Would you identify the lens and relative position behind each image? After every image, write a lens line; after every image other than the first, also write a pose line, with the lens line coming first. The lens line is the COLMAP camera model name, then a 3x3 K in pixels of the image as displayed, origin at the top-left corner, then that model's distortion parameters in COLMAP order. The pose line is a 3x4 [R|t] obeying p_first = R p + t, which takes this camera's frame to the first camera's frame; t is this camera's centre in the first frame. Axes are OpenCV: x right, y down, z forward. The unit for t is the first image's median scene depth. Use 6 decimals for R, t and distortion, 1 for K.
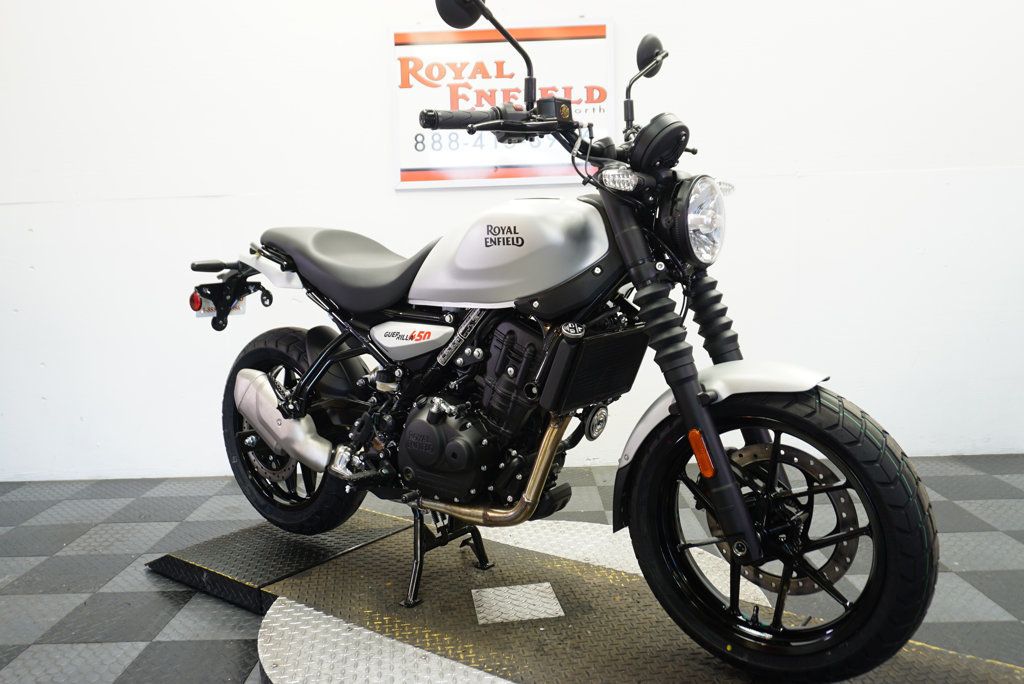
lens RADIAL K [[818.9, 0, 505.9], [0, 818.9, 337.2], [0, 0, 1]] dist [-0.024607, 0.015256]
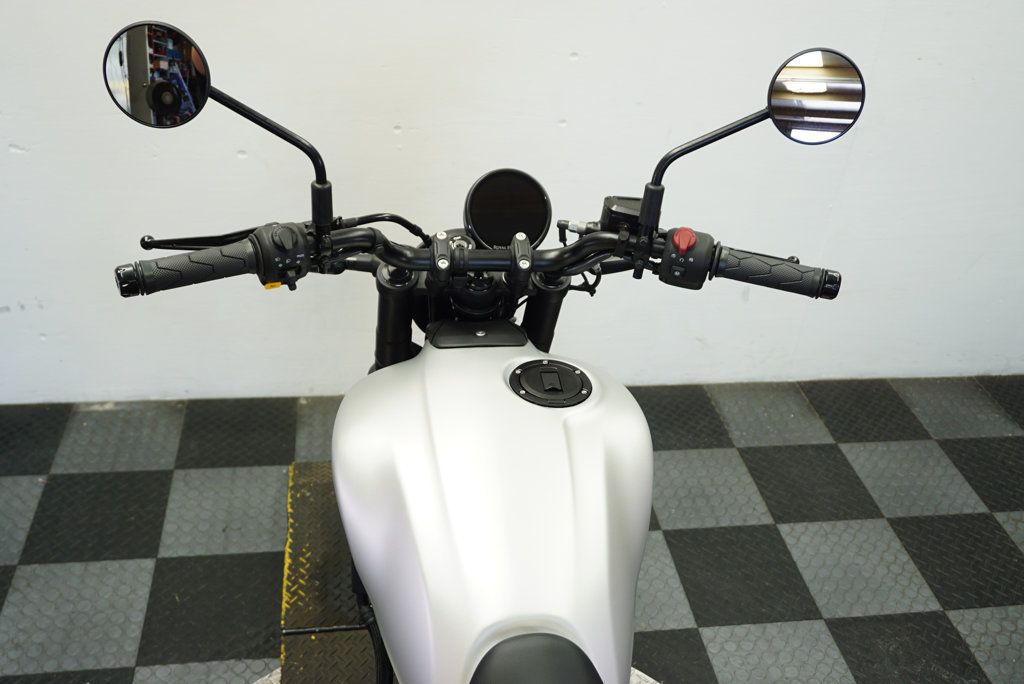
lens RADIAL K [[988.0, 0, 507.8], [0, 988.0, 340.8], [0, 0, 1]] dist [-0.012662, 0.000000]
pose [[0.980999, -0.002982, 0.193989, -0.065445], [-0.086685, 0.887791, 0.452010, -0.289901], [-0.173569, -0.460238, 0.870664, 0.331823]]
